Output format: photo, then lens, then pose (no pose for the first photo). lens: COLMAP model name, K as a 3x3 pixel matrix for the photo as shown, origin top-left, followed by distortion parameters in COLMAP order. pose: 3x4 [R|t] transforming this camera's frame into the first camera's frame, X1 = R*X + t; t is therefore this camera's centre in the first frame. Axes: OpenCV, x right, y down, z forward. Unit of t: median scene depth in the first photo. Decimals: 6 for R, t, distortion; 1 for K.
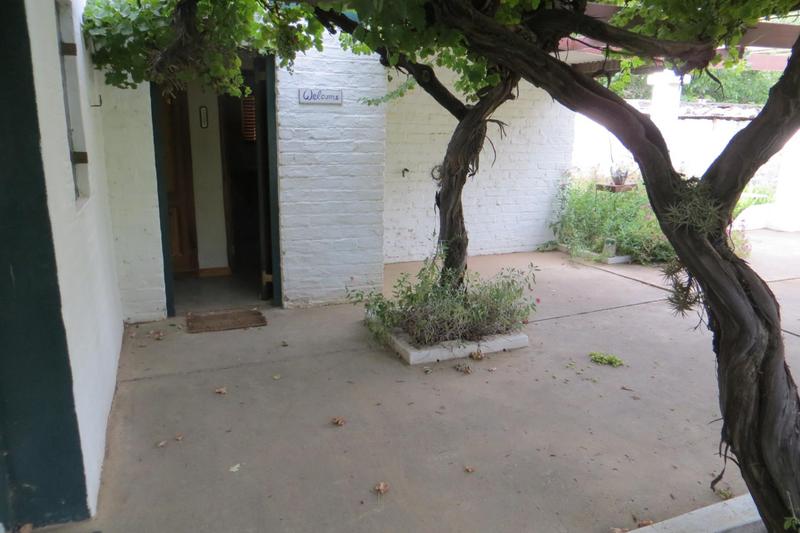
lens RADIAL K [[601.3, 0, 400.0], [0, 601.3, 264.1], [0, 0, 1]] dist [-0.011721, -0.001330]
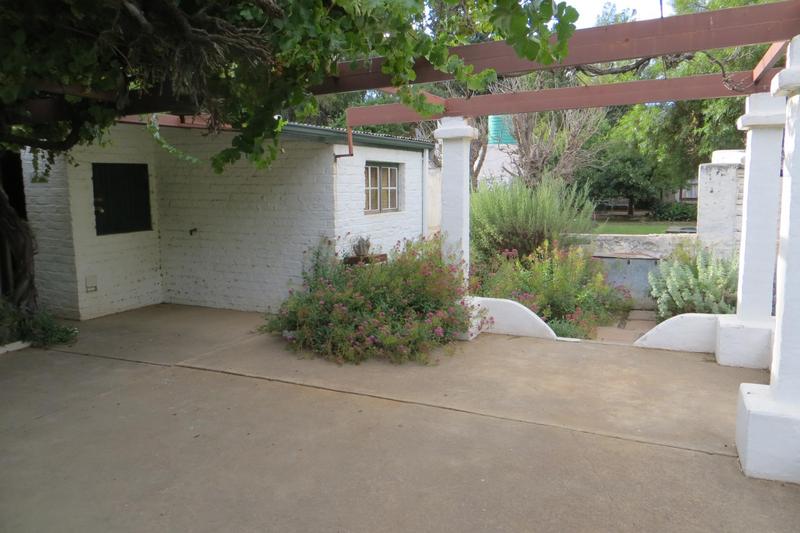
lens RADIAL K [[601.3, 0, 398.6], [0, 601.3, 267.0], [0, 0, 1]] dist [-0.011721, -0.001330]
pose [[0.676373, 0.082934, -0.731875, 1.107148], [-0.153233, 0.987744, -0.029684, -0.102875], [0.720444, 0.132225, 0.680792, 0.451893]]
